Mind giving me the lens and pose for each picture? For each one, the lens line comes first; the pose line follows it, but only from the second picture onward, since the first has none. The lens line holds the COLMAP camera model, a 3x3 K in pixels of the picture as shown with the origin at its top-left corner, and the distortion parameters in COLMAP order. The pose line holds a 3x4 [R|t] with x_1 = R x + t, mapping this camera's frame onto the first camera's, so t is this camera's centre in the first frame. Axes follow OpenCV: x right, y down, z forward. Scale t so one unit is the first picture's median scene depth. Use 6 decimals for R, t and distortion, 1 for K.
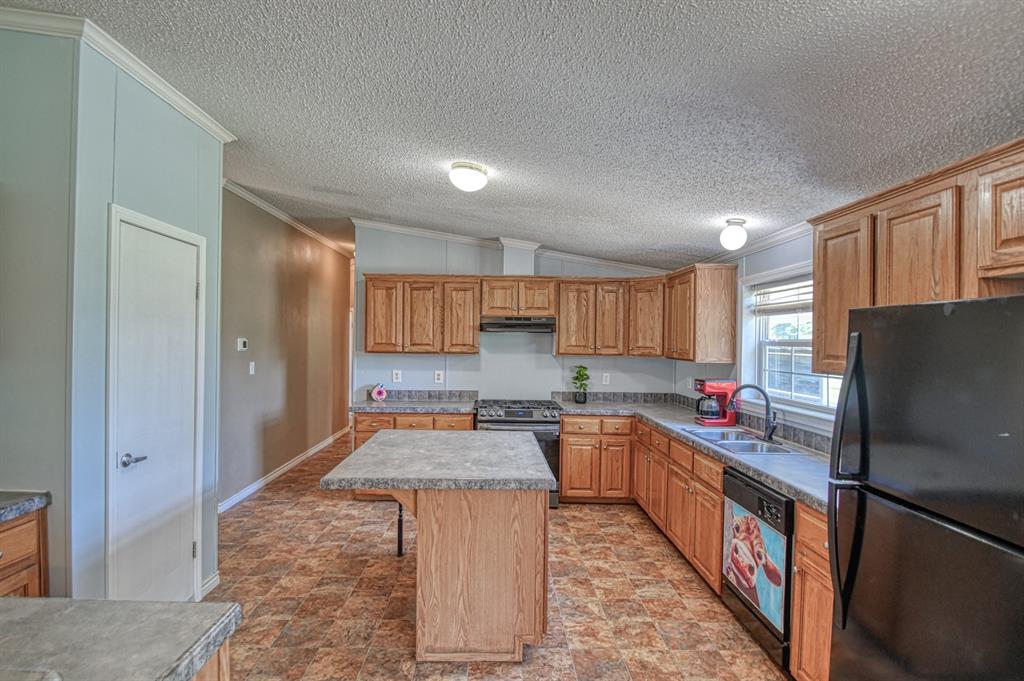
lens RADIAL K [[502.1, 0, 509.8], [0, 502.1, 344.3], [0, 0, 1]] dist [0.022036, 0.000266]
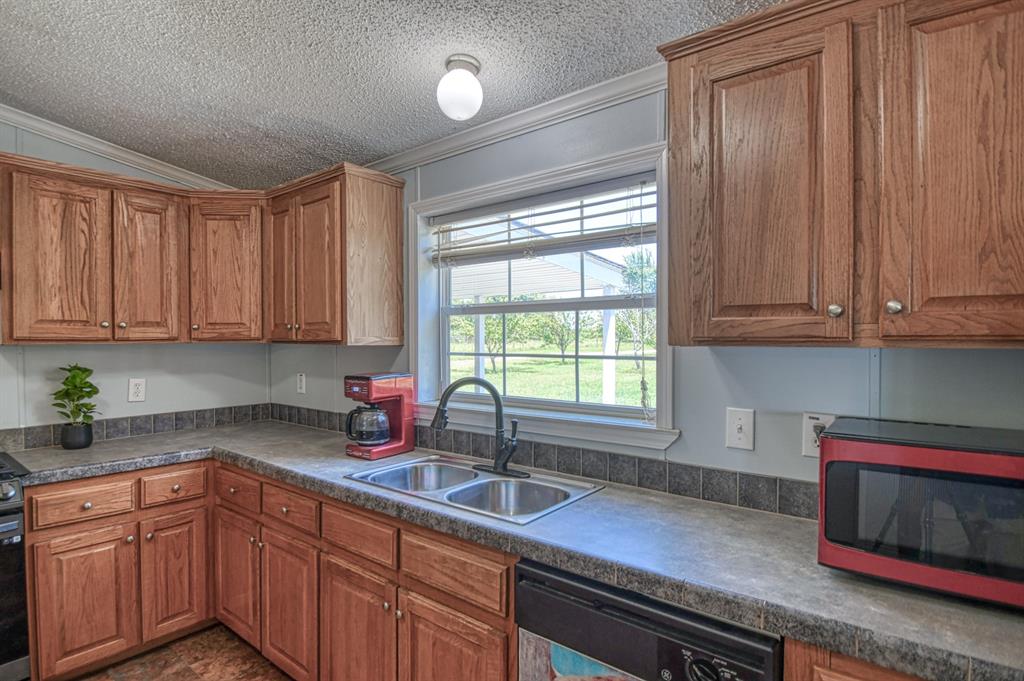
lens RADIAL K [[554.7, 0, 516.5], [0, 554.7, 339.5], [0, 0, 1]] dist [-0.013227, -0.003856]
pose [[0.660055, -0.024348, 0.750823, 0.034752], [0.019661, 0.999692, 0.015135, 0.020575], [-0.750960, 0.004772, 0.660330, 0.404355]]
